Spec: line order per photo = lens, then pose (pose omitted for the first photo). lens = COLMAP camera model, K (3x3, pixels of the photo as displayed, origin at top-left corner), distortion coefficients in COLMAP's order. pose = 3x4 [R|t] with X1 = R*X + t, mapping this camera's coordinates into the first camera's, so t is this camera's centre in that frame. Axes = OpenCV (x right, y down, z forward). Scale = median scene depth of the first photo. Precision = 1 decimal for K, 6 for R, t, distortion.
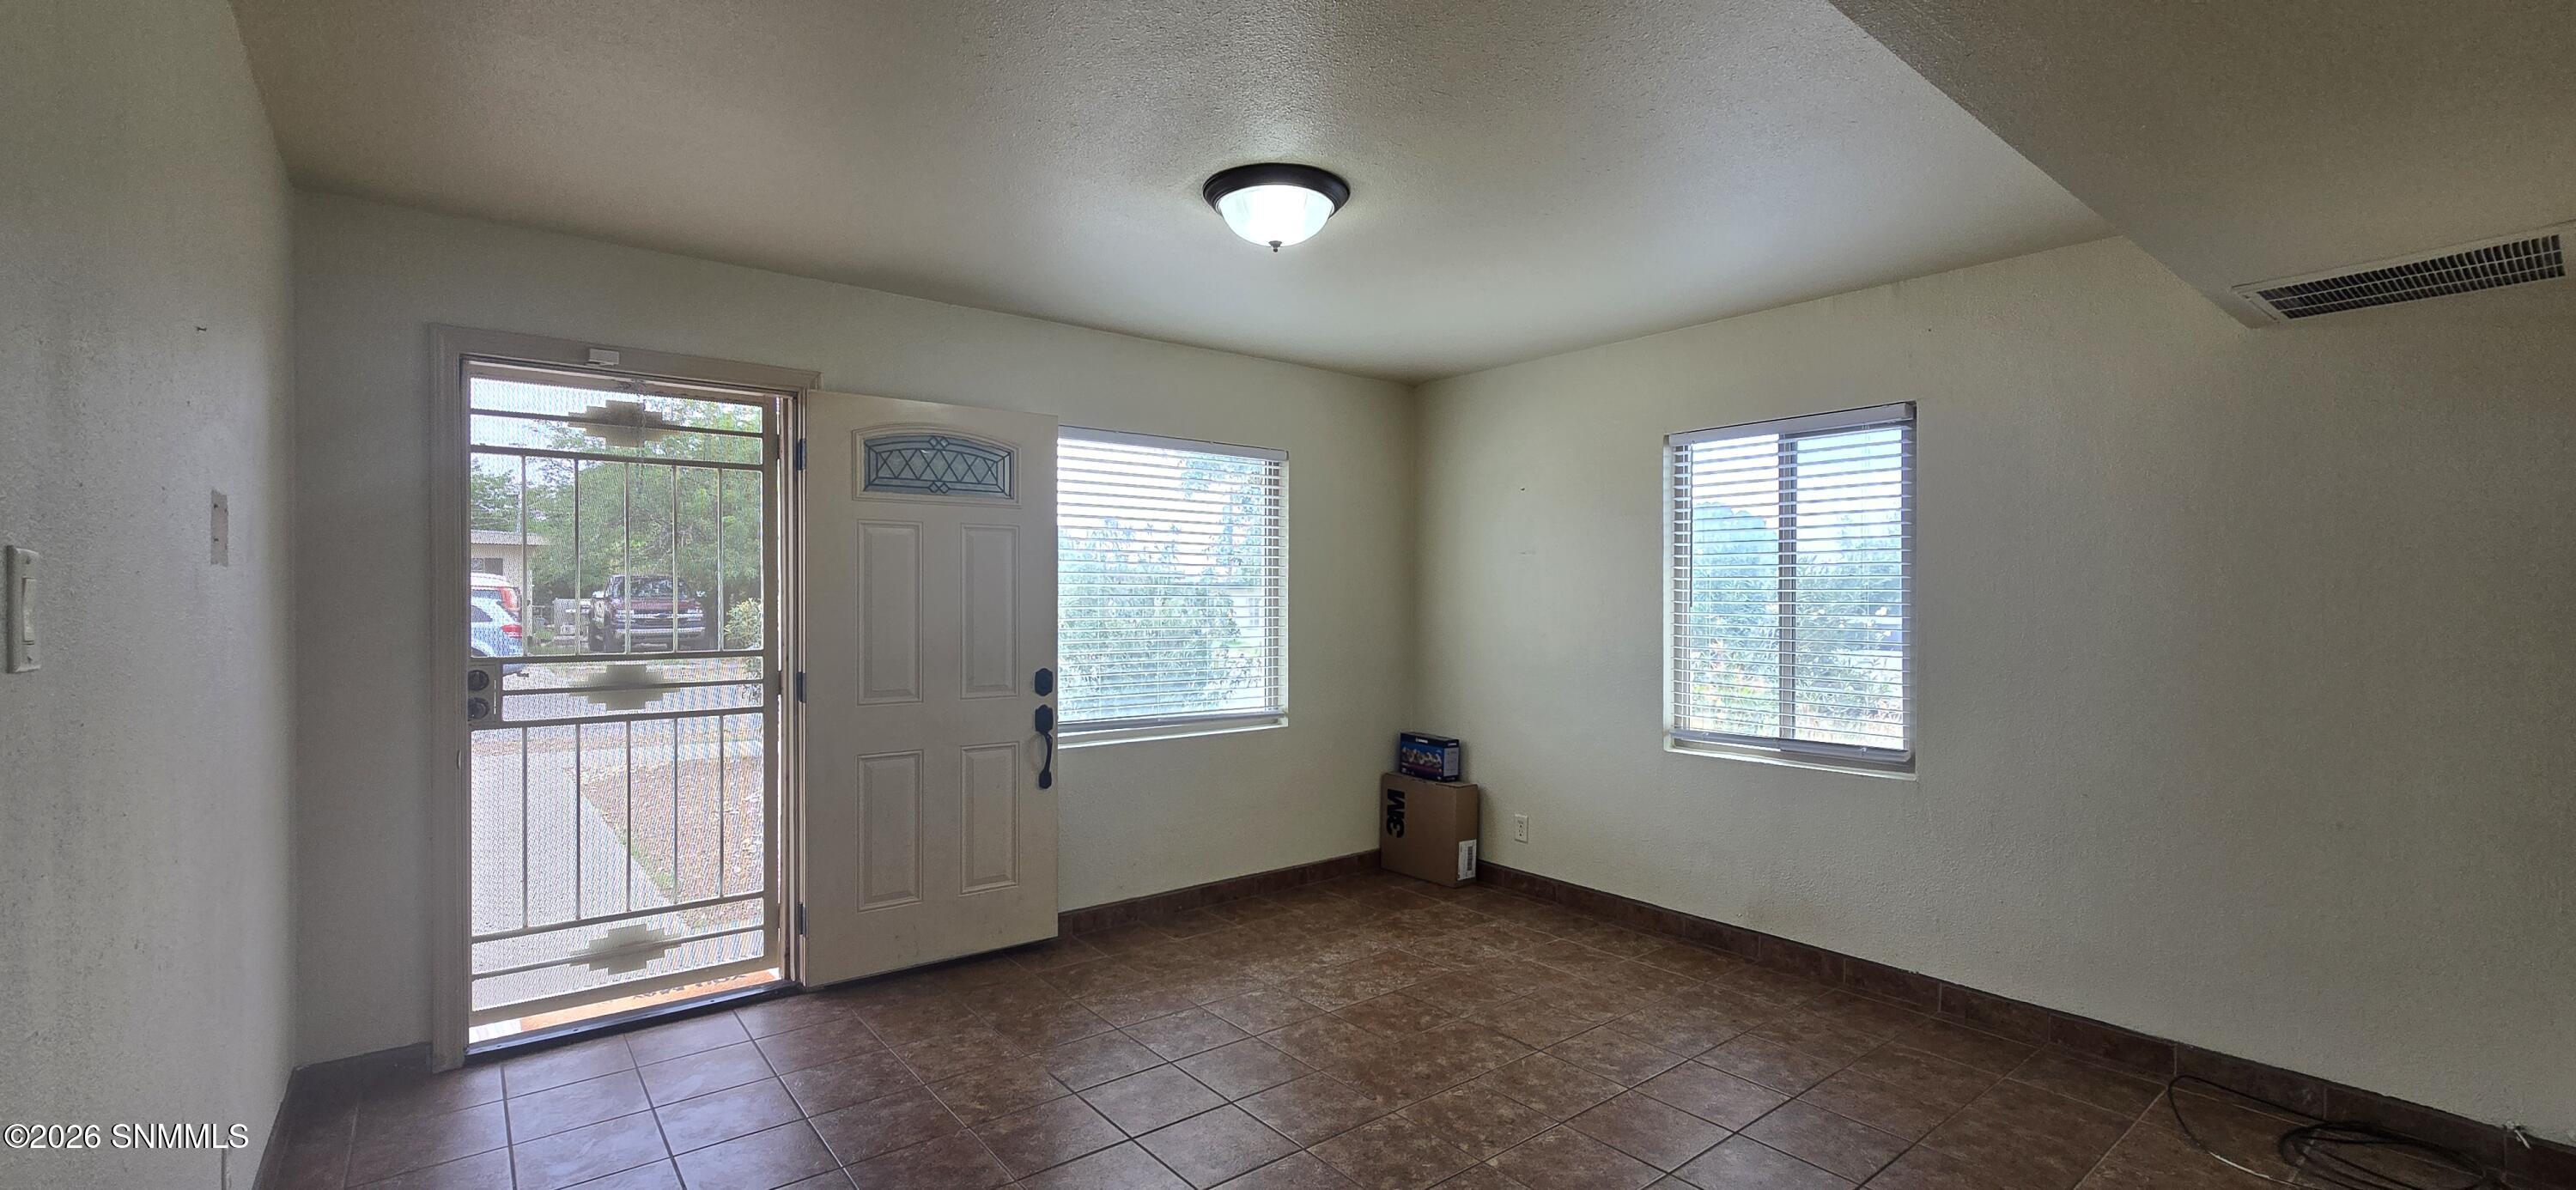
lens RADIAL K [[1056.0, 0, 1268.9], [0, 1056.0, 606.7], [0, 0, 1]] dist [-0.003292, -0.000200]
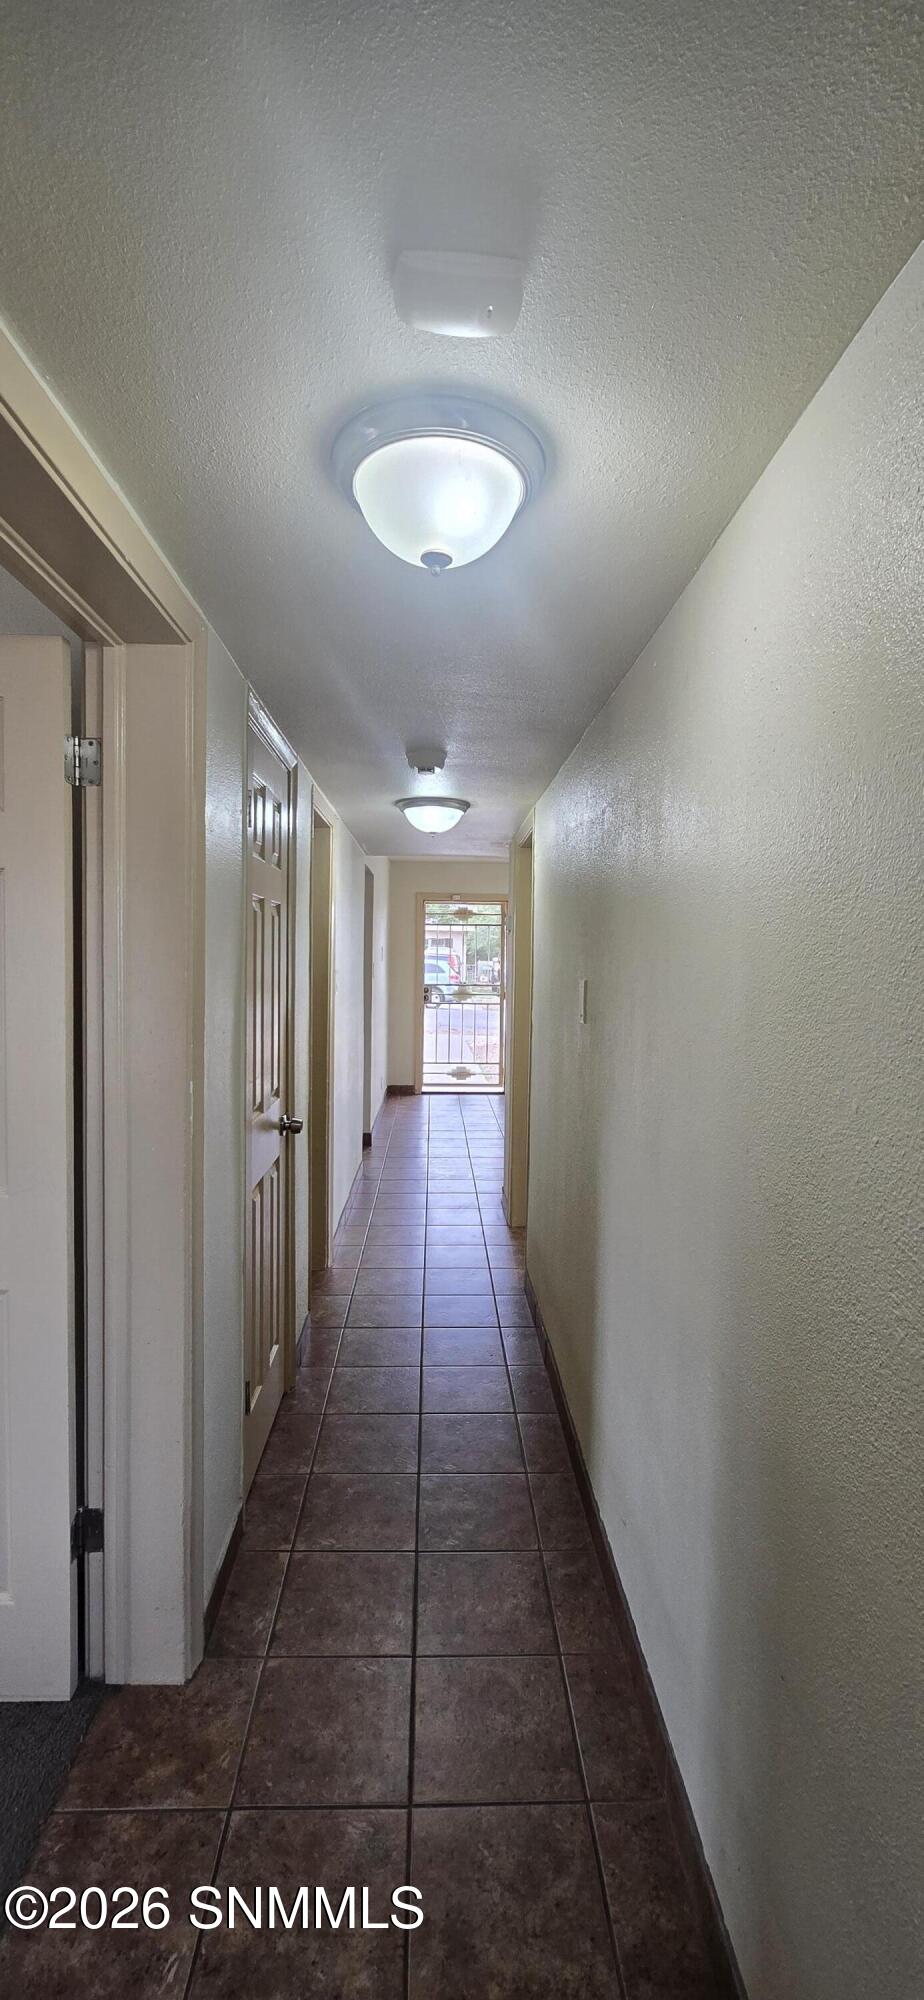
lens RADIAL K [[819.9, 0, 462.3], [0, 819.9, 995.0], [0, 0, 1]] dist [-0.003292, -0.000200]
pose [[0.813598, 0.033211, -0.580478, 0.866814], [-0.014384, 0.999211, 0.037007, -0.014355], [0.581249, -0.021759, 0.813434, -1.068289]]
